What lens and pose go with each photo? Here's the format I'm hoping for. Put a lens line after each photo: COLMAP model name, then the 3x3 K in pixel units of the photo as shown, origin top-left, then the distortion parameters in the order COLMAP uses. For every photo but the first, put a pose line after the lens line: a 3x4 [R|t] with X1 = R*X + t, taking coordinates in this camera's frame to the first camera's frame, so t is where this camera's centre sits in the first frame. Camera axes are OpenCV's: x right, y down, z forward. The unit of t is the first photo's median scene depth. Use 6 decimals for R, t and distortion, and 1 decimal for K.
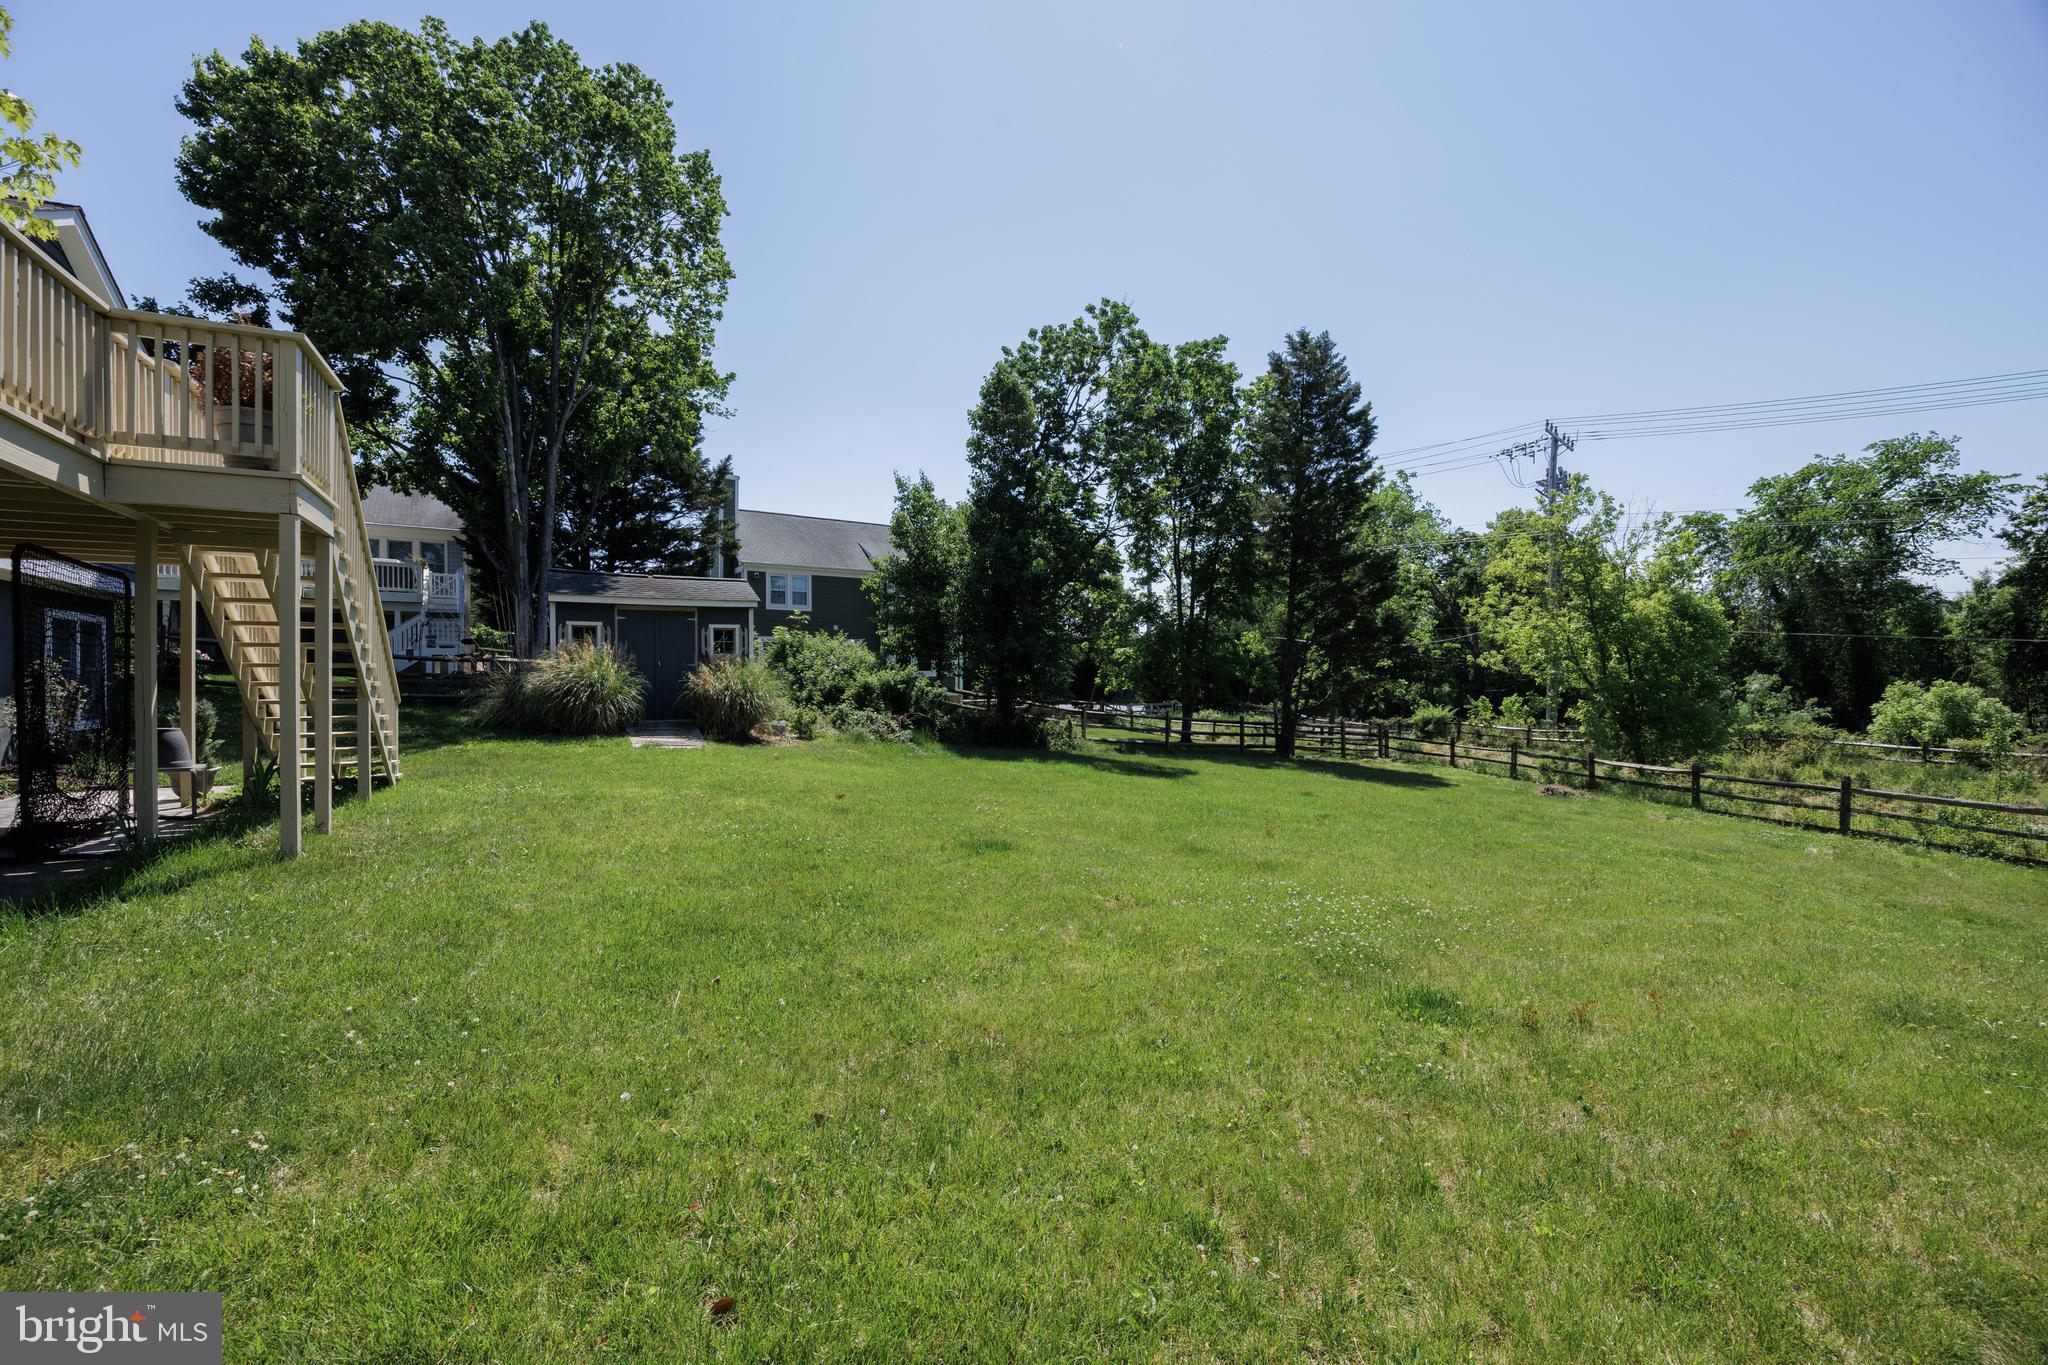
lens RADIAL K [[873.7, 0, 1013.8], [0, 873.7, 675.2], [0, 0, 1]] dist [-0.007671, -0.000846]
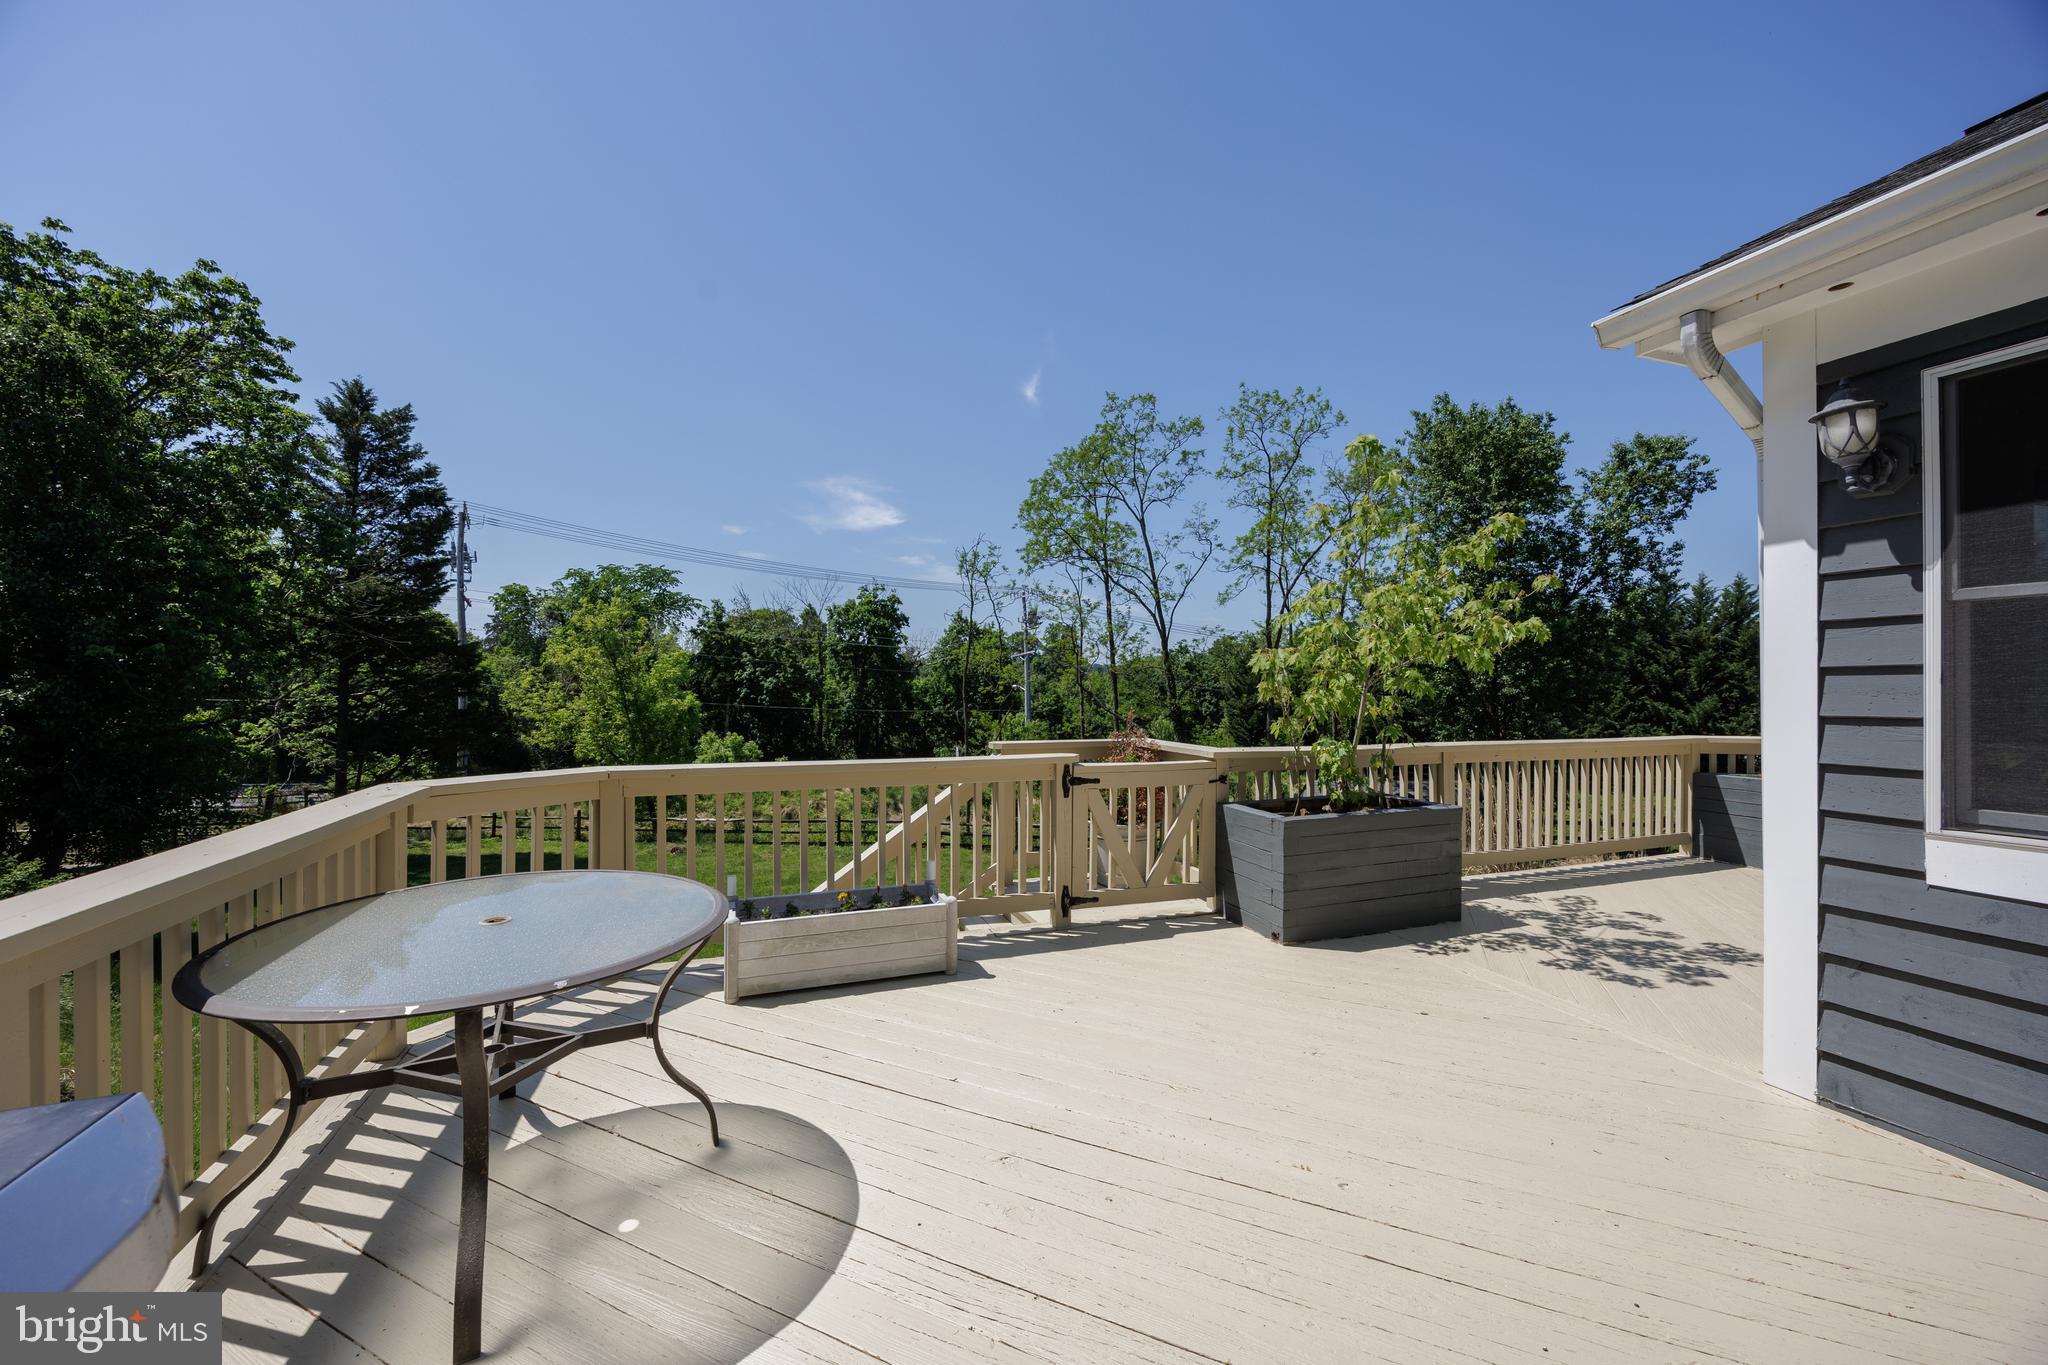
lens RADIAL K [[782.9, 0, 1019.3], [0, 782.9, 682.6], [0, 0, 1]] dist [0.001289, -0.001239]
pose [[0.150703, 0.005925, 0.988561, -0.574798], [-0.010224, 0.999938, -0.004435, -0.146913], [-0.988526, -0.009439, 0.150754, 0.347489]]
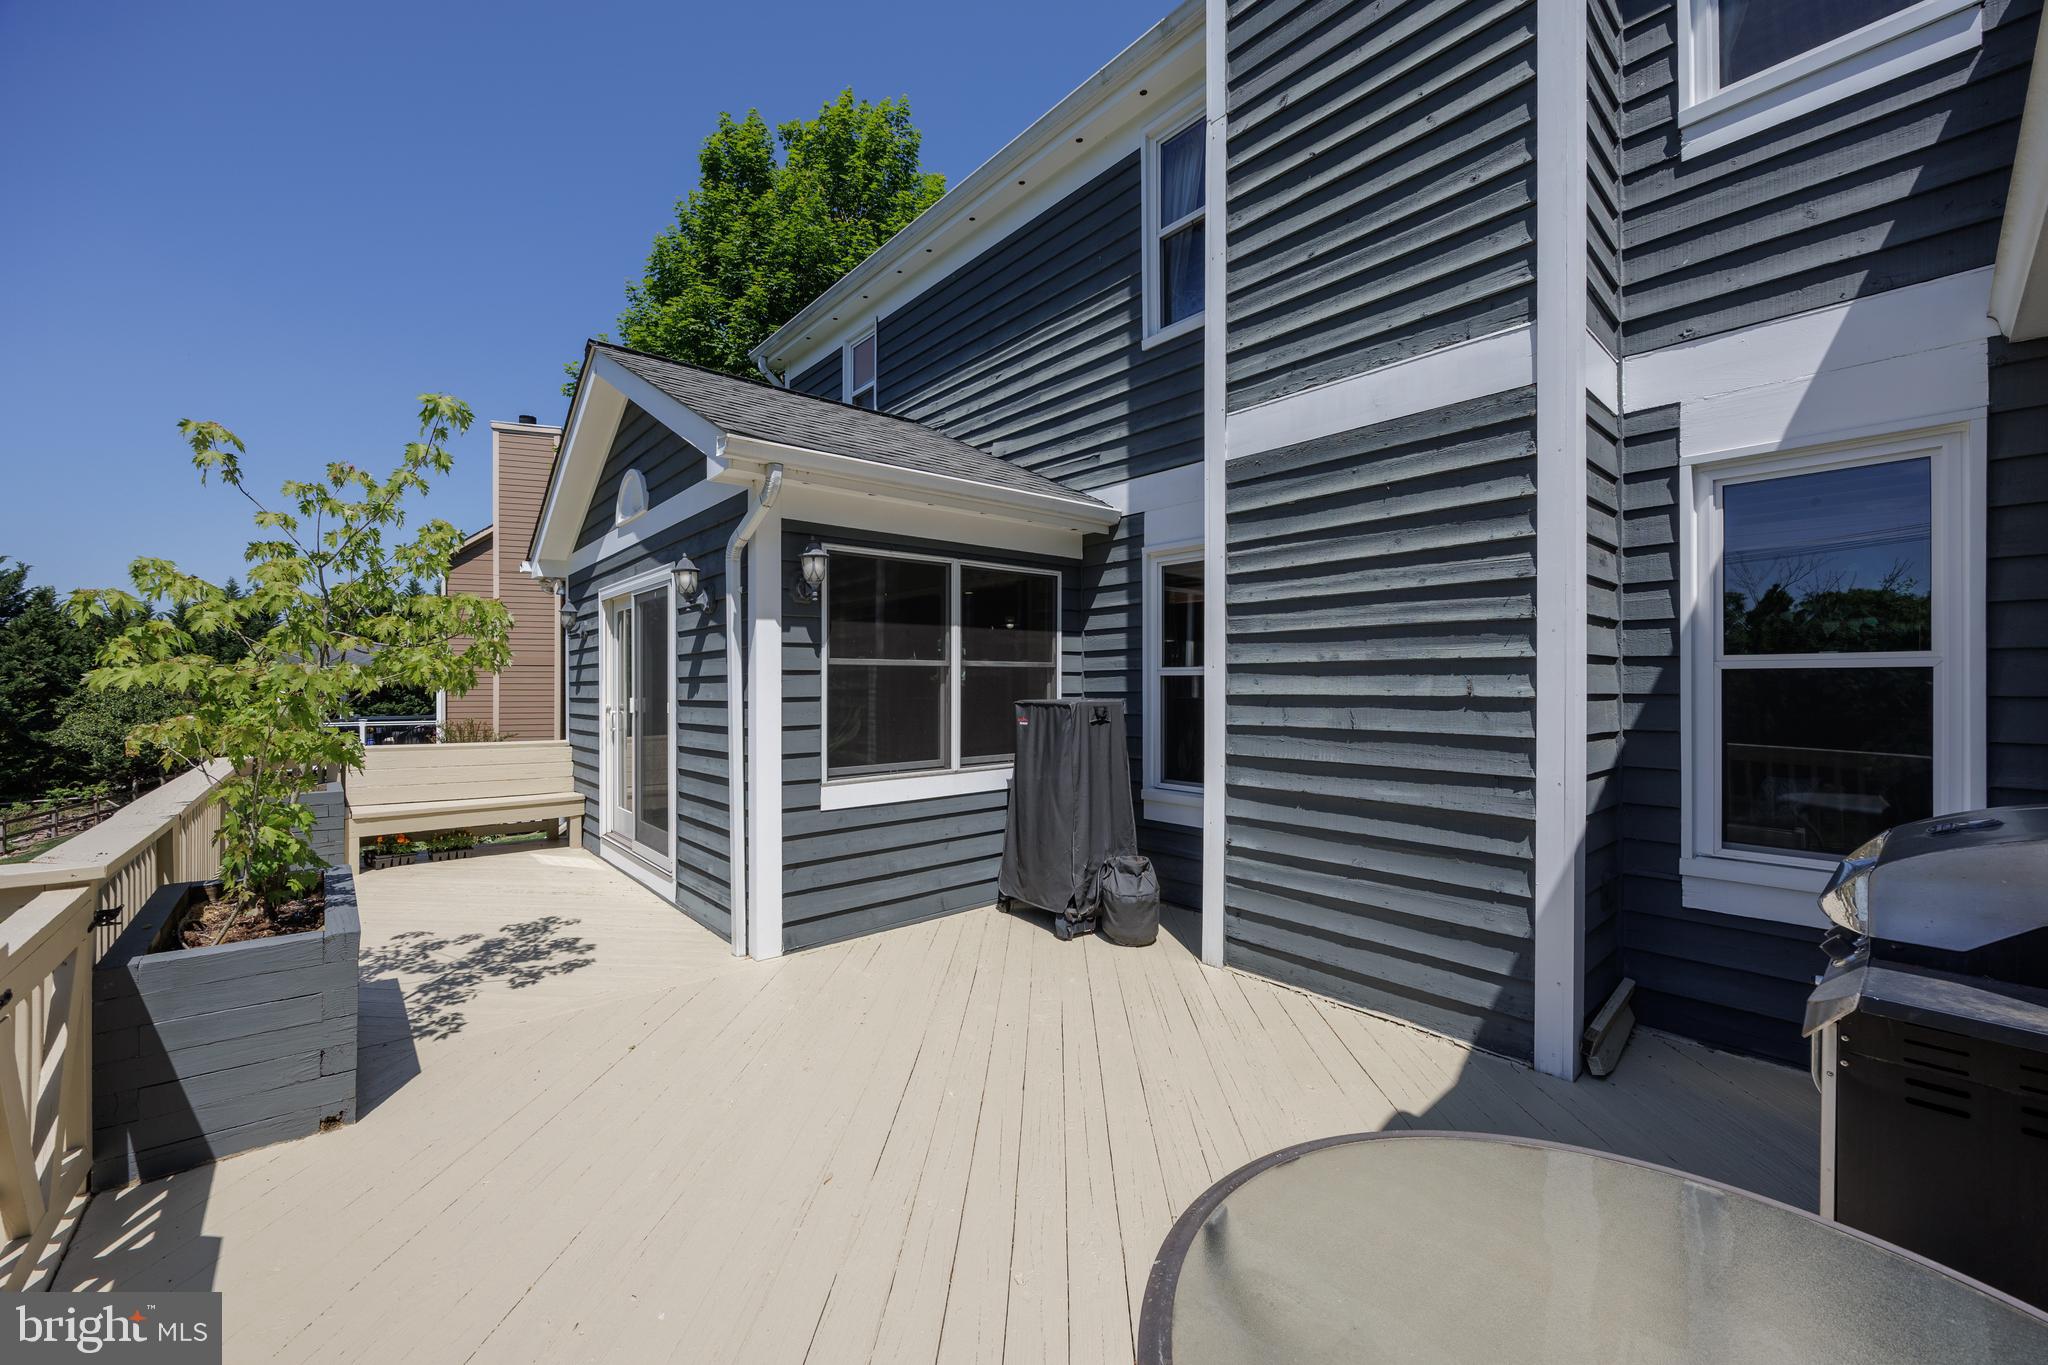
lens RADIAL K [[782.9, 0, 989.8], [0, 782.9, 697.2], [0, 0, 1]] dist [0.001289, -0.001239]
pose [[-0.980740, 0.005847, -0.195232, -0.434457], [0.004145, 0.999950, 0.009124, -0.153573], [0.195276, 0.008139, -0.980715, 0.467626]]
